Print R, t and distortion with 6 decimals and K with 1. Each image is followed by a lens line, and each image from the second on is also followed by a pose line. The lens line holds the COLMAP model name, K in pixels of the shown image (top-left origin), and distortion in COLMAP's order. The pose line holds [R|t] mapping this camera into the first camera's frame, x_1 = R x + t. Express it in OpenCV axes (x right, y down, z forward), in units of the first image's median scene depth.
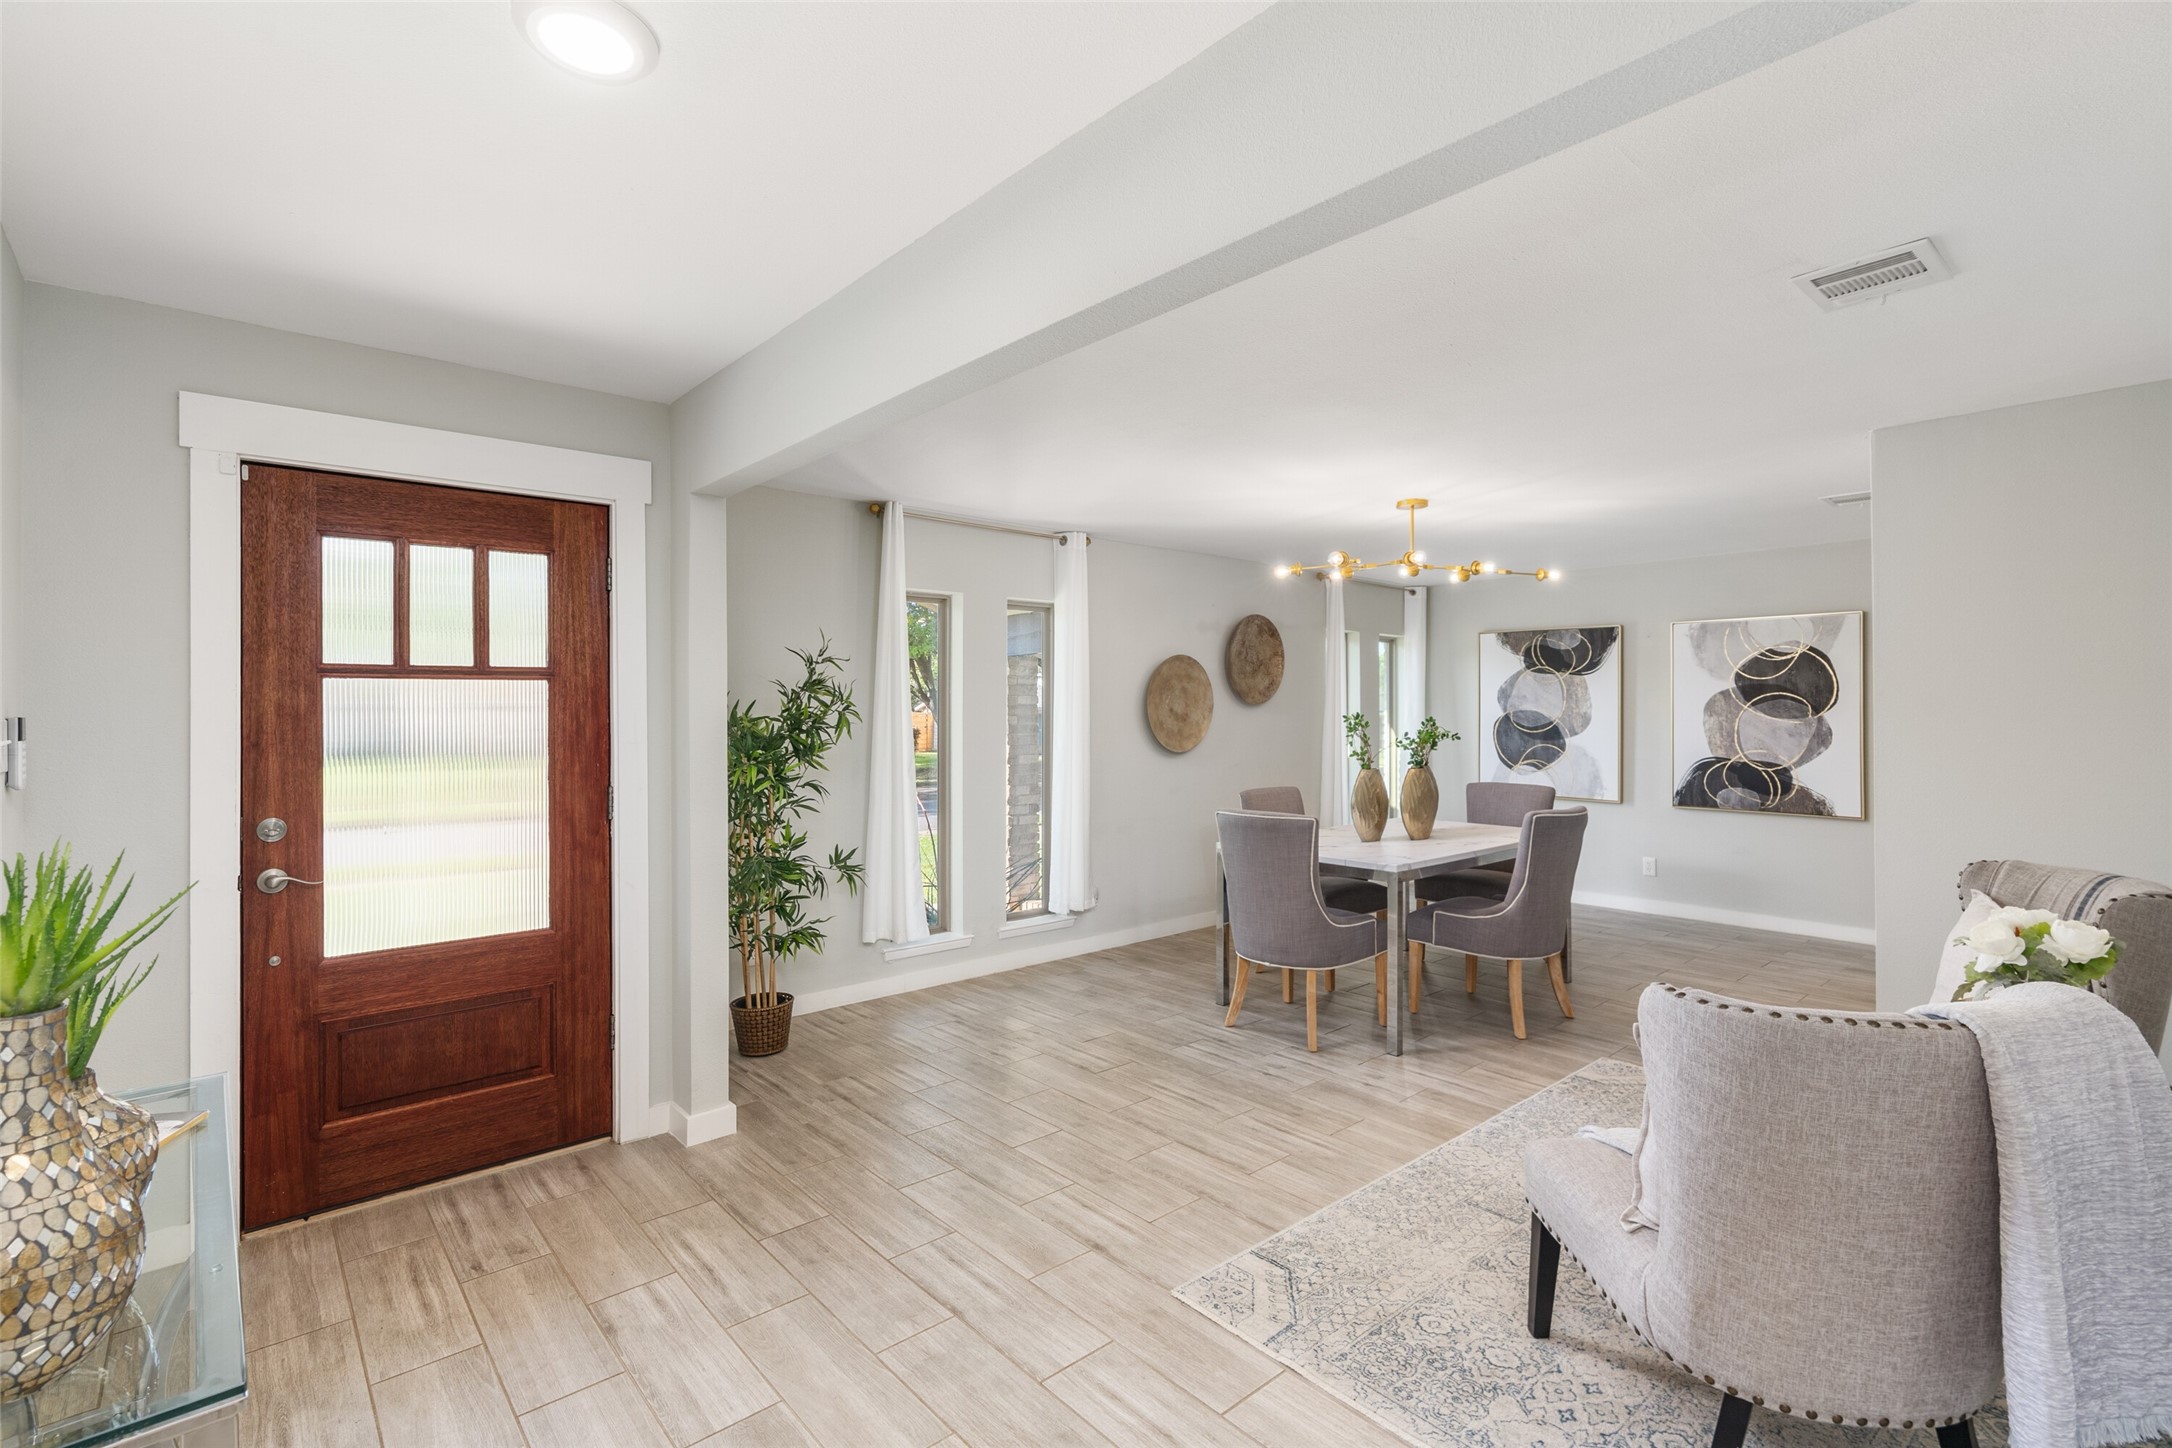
lens RADIAL K [[998.8, 0, 1090.6], [0, 998.8, 711.7], [0, 0, 1]] dist [-0.003993, 0.002014]
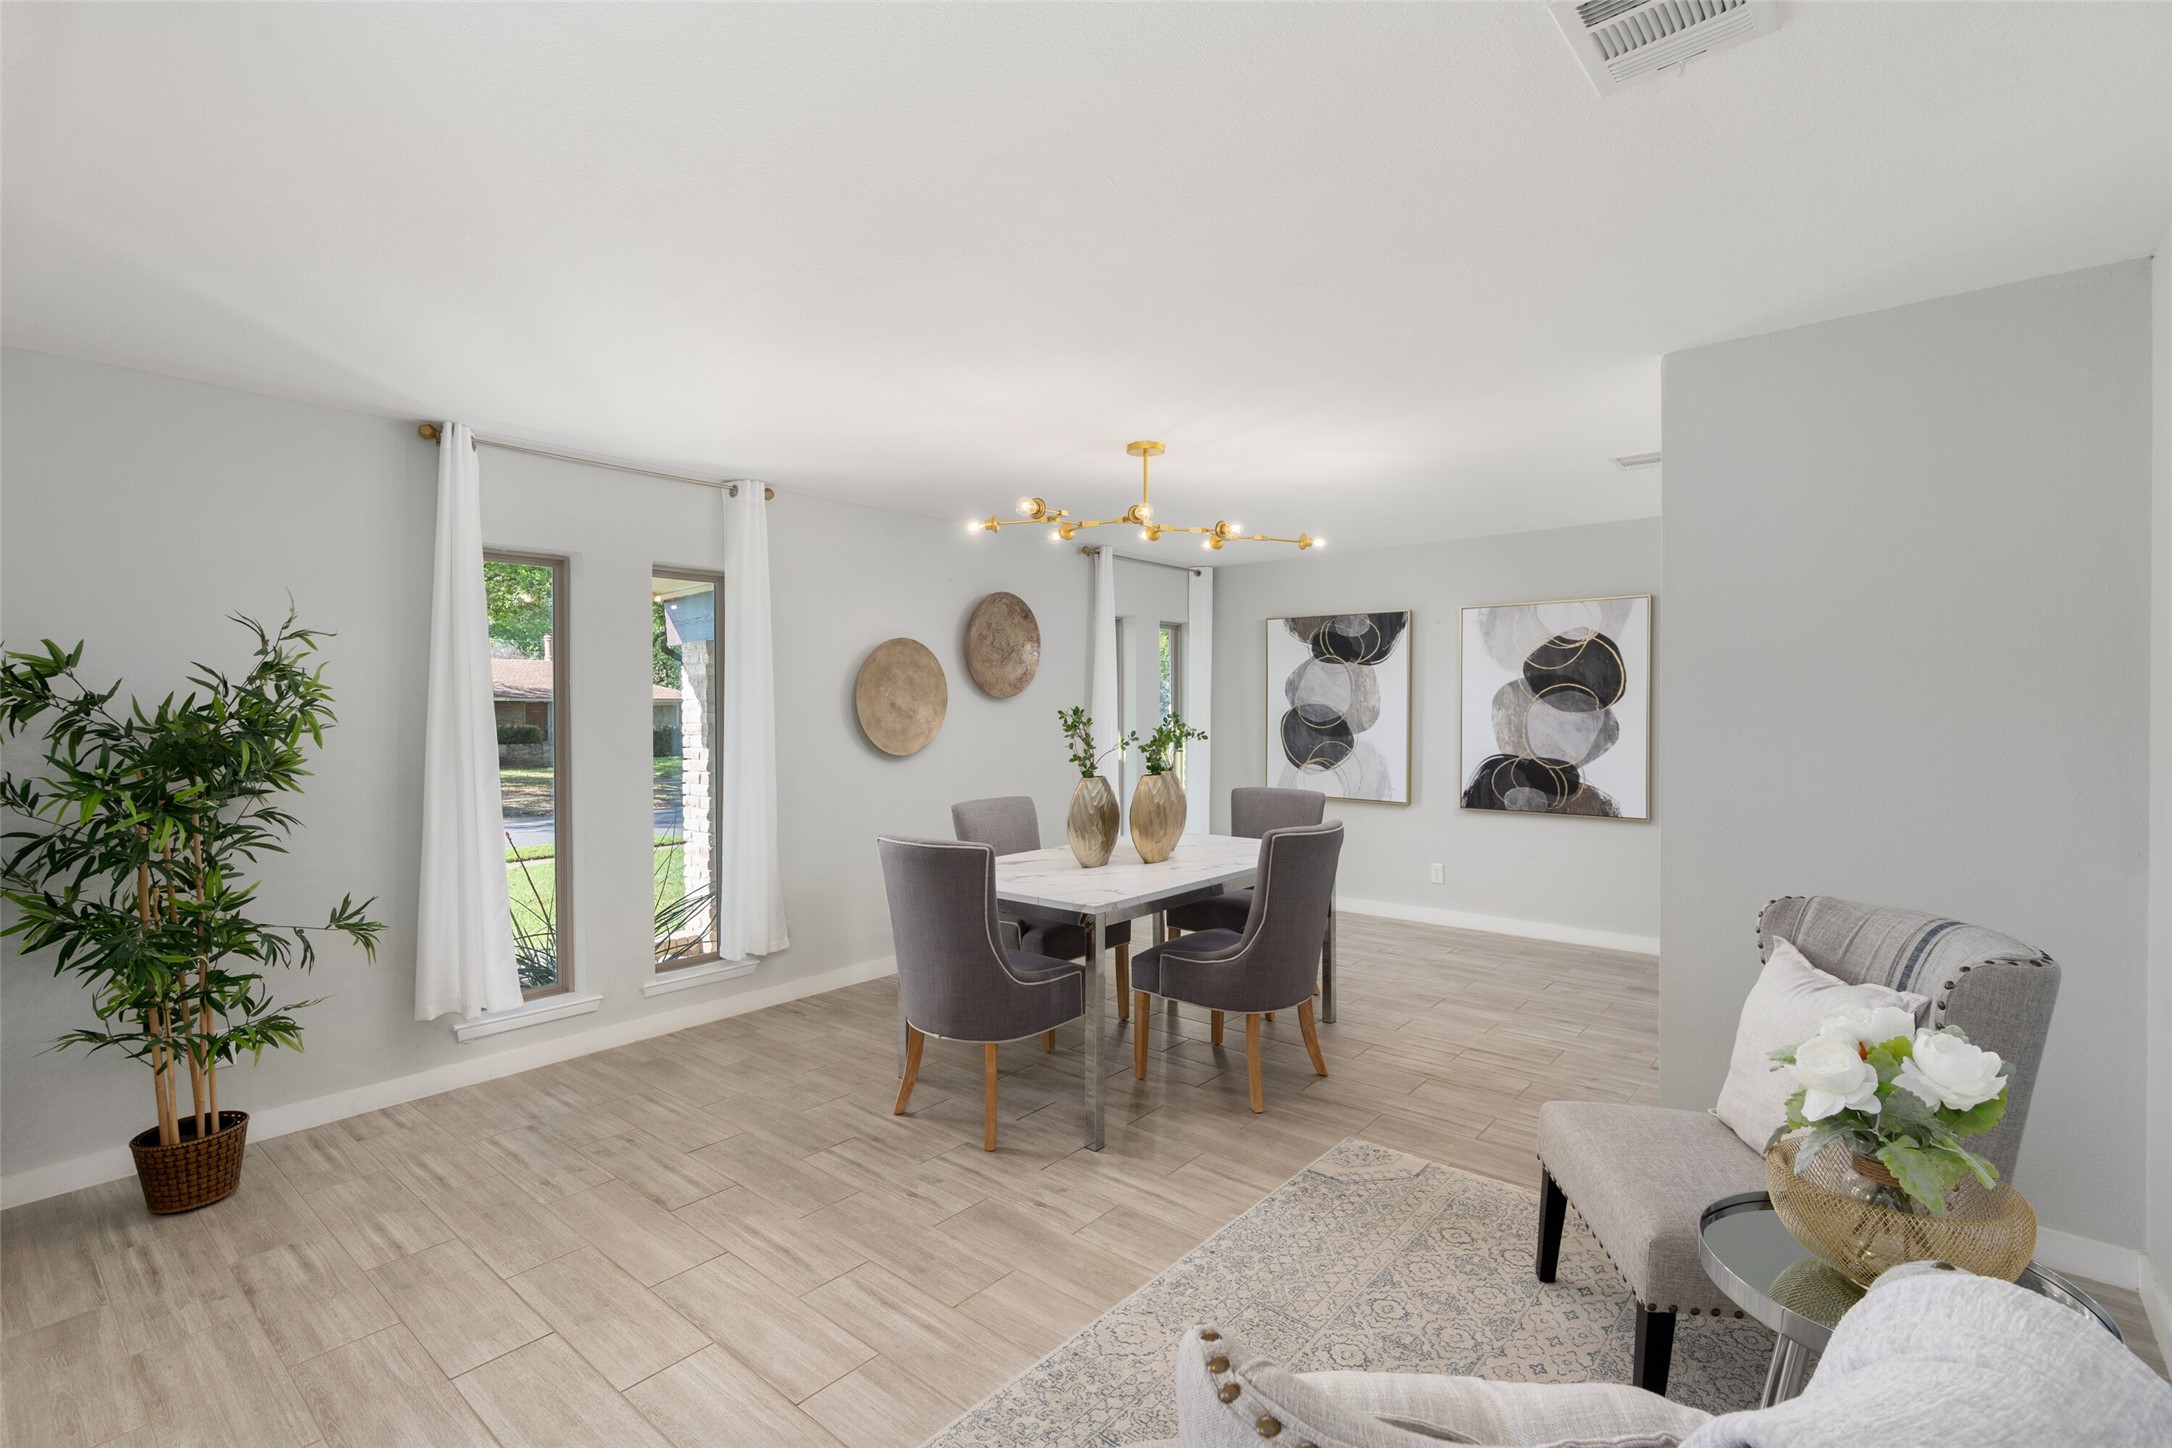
lens RADIAL K [[998.8, 0, 1089.7], [0, 998.8, 726.0], [0, 0, 1]] dist [-0.003993, 0.002014]
pose [[0.989377, -0.006399, 0.145233, 0.155457], [0.003672, 0.999812, 0.019036, 0.001102], [-0.145327, -0.018300, 0.989214, 0.196445]]
